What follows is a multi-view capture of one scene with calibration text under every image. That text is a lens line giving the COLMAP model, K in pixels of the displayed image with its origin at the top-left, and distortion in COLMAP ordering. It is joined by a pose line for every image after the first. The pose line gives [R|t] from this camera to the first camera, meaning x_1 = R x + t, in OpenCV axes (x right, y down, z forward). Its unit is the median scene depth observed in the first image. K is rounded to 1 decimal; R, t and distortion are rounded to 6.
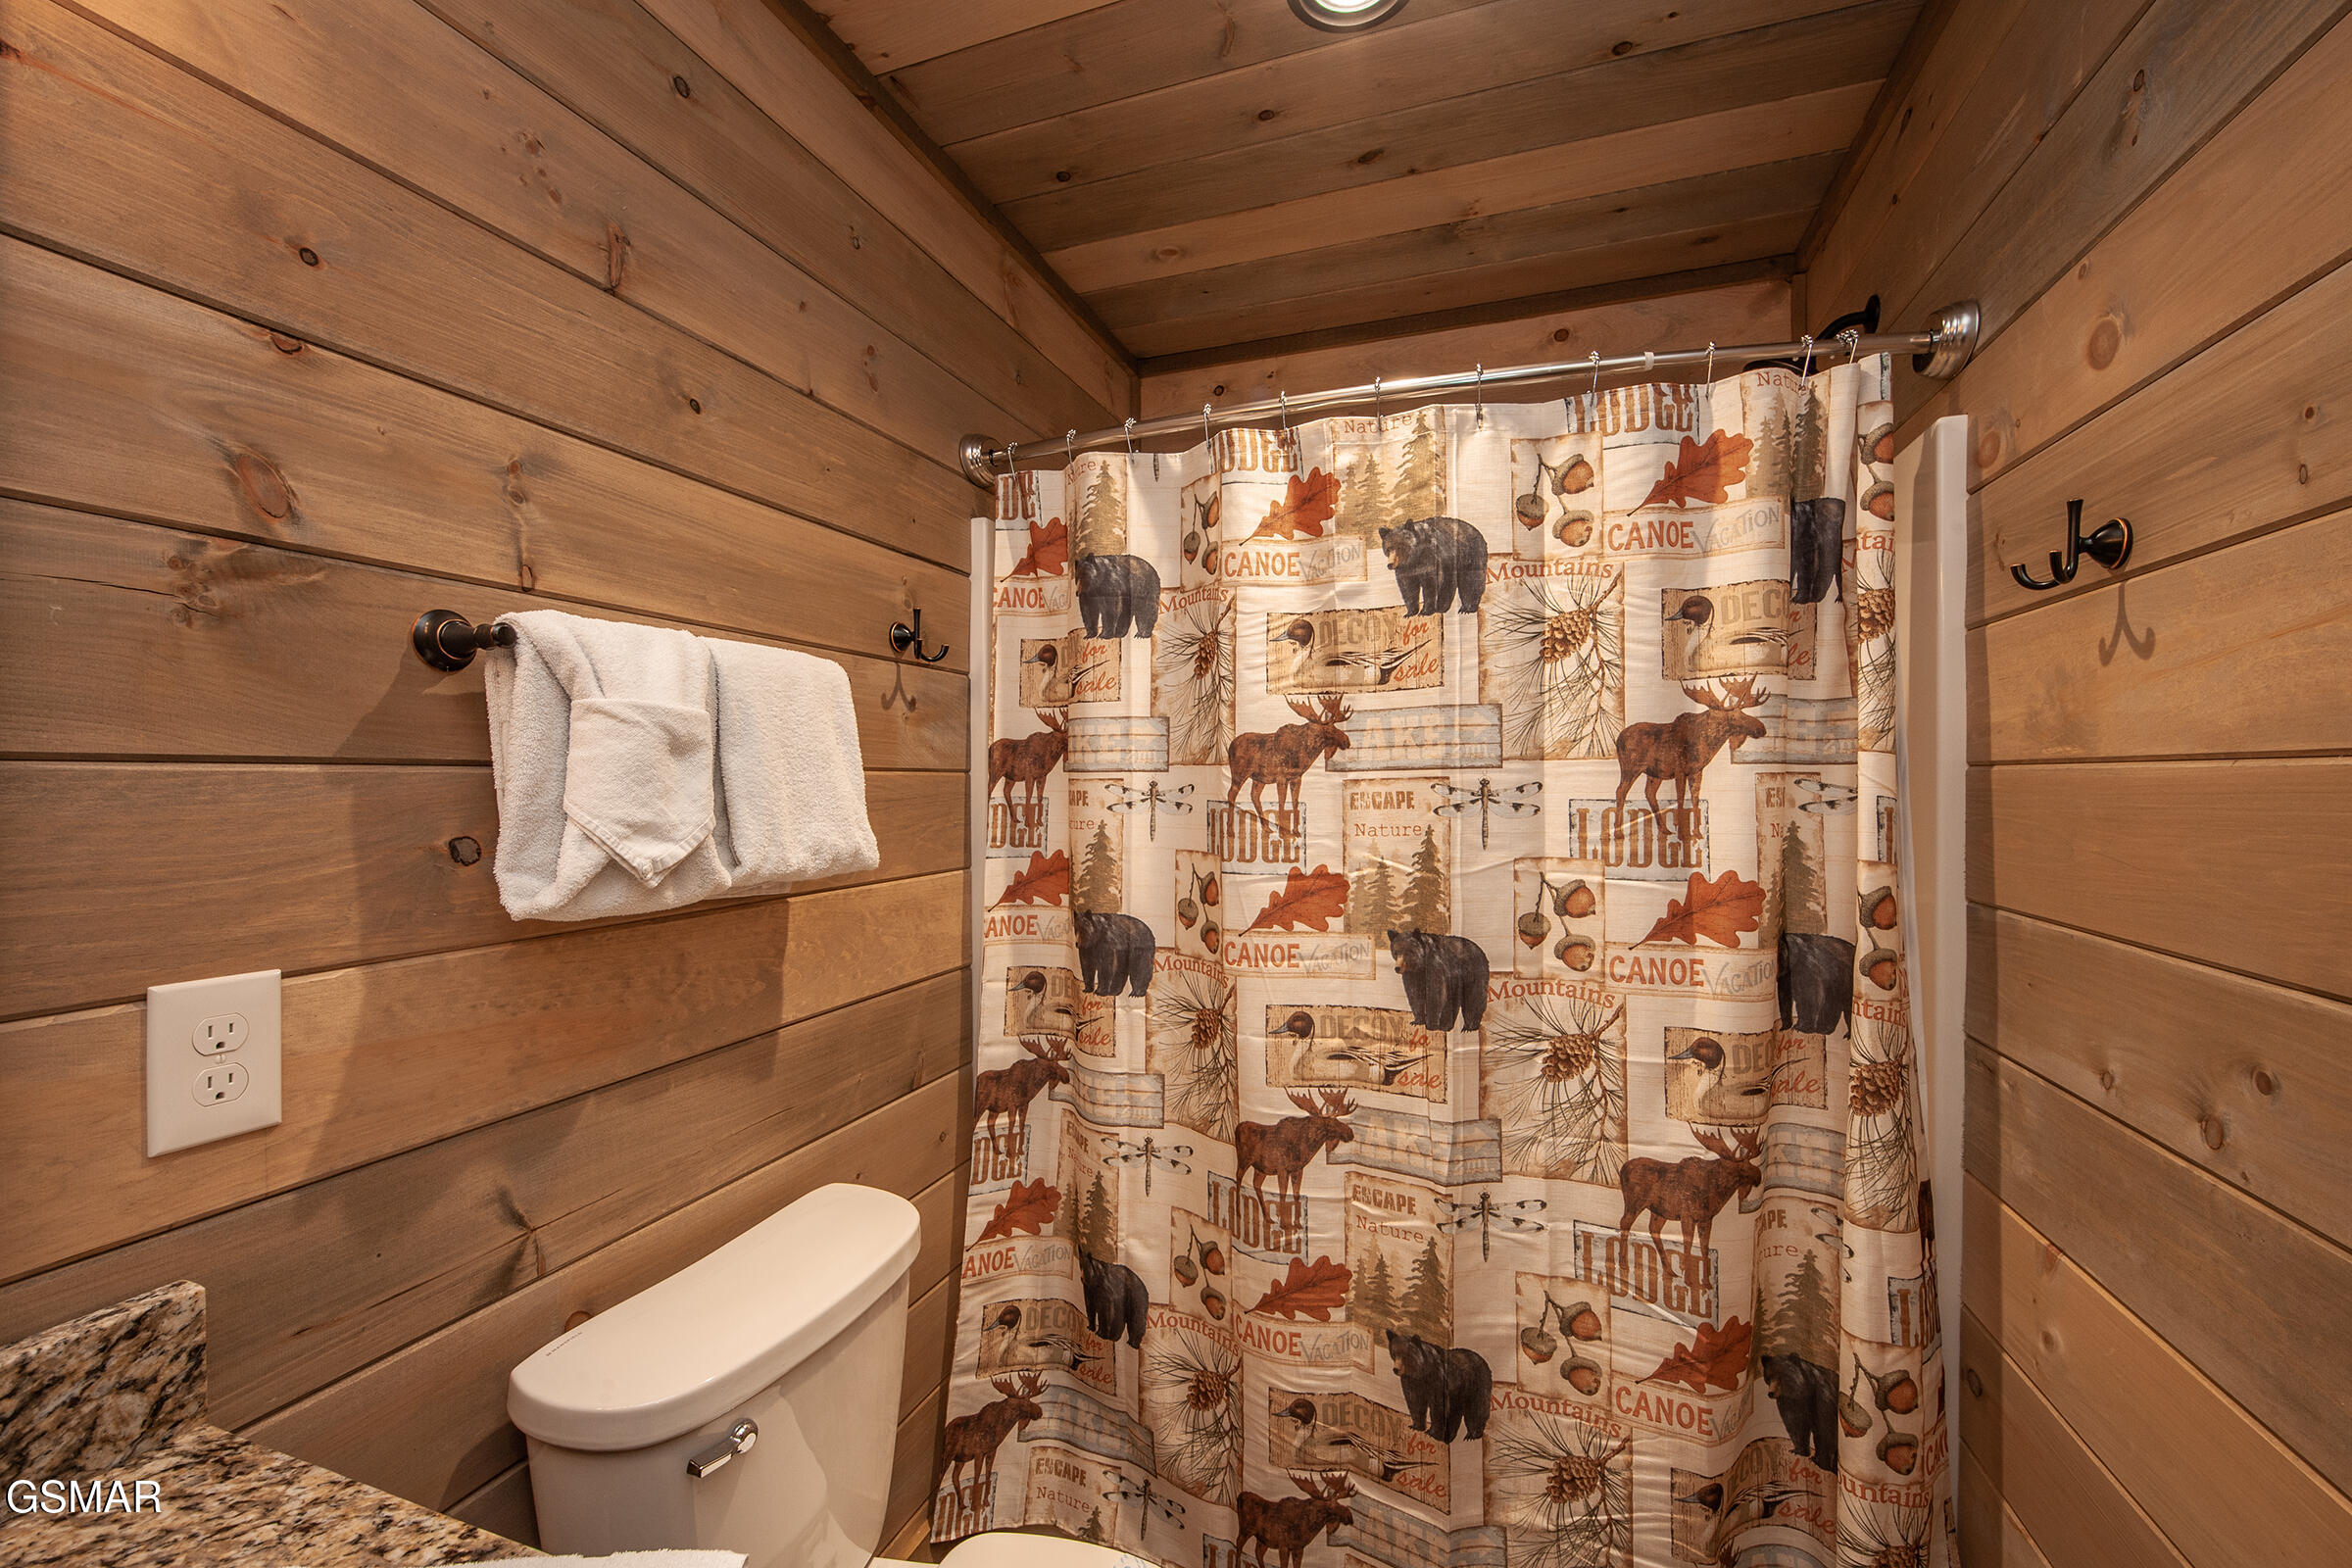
lens RADIAL K [[942.5, 0, 1176.0], [0, 942.5, 784.0], [0, 0, 1]] dist [-0.013835, 0.000142]
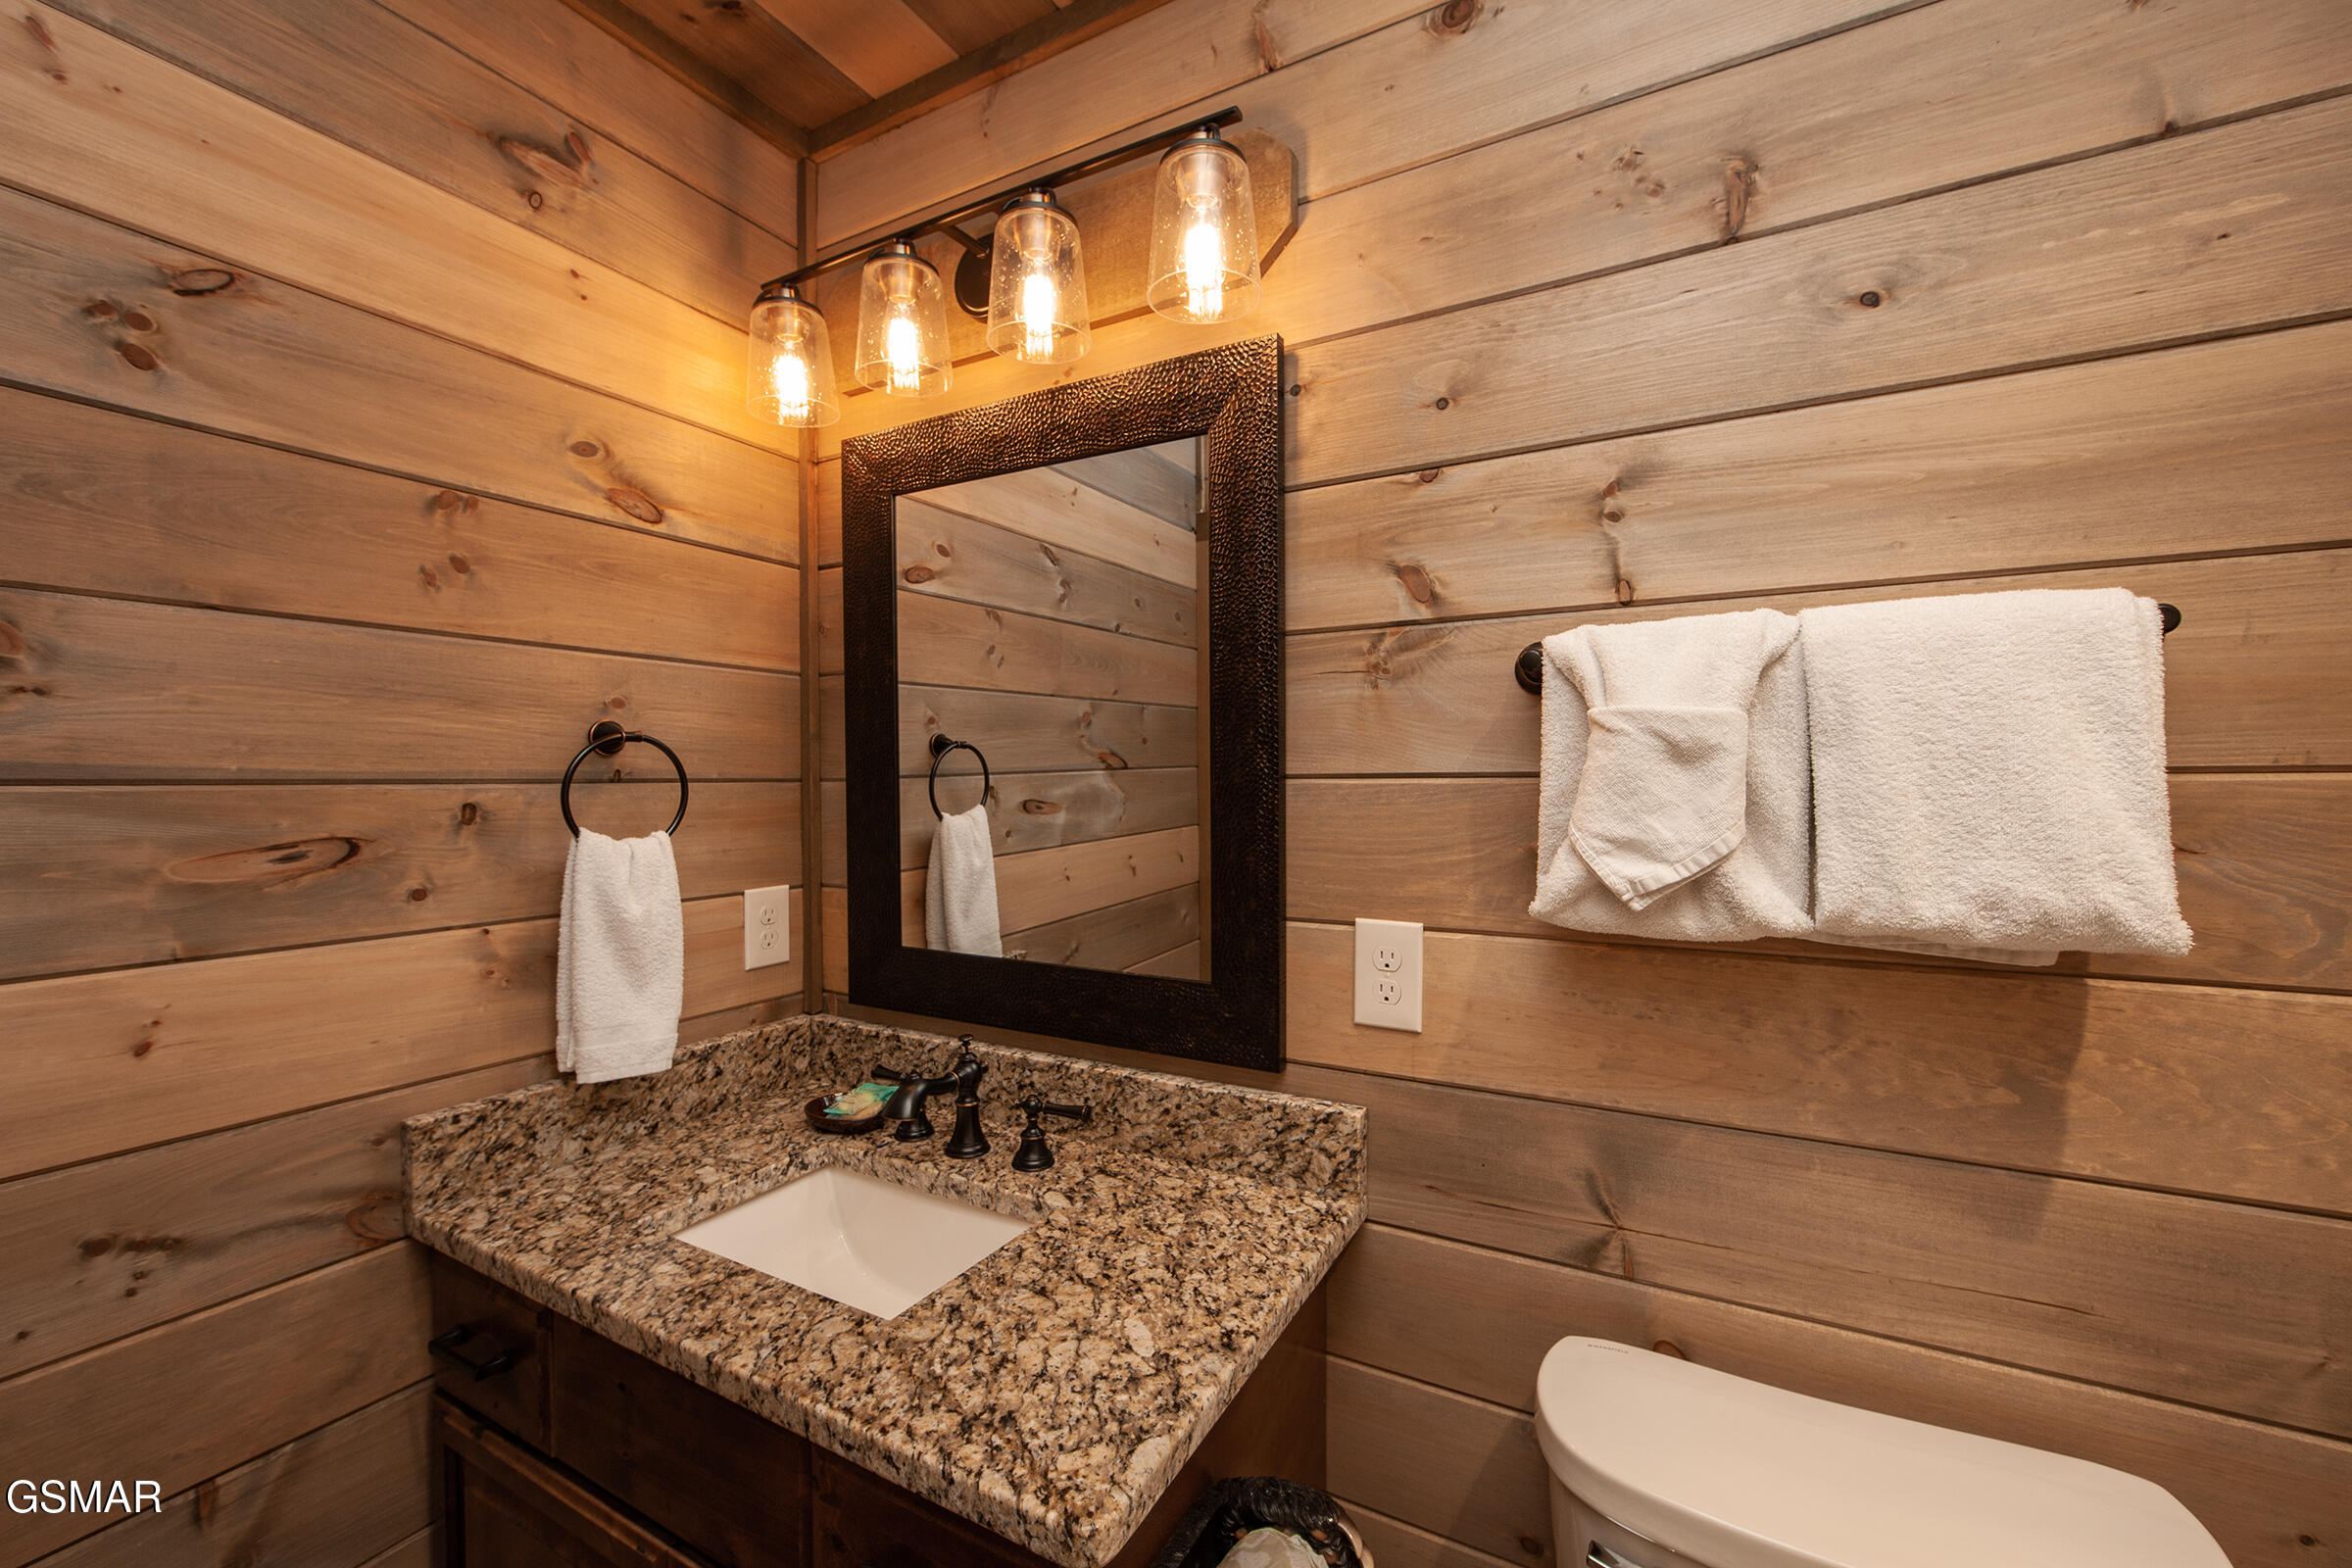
lens RADIAL K [[942.5, 0, 1176.0], [0, 942.5, 784.0], [0, 0, 1]] dist [-0.013835, 0.000142]
pose [[-0.159273, 0.012048, -0.987161, 0.422087], [0.004883, 0.999923, 0.011416, -0.025854], [0.987222, -0.003002, -0.159320, 0.721134]]
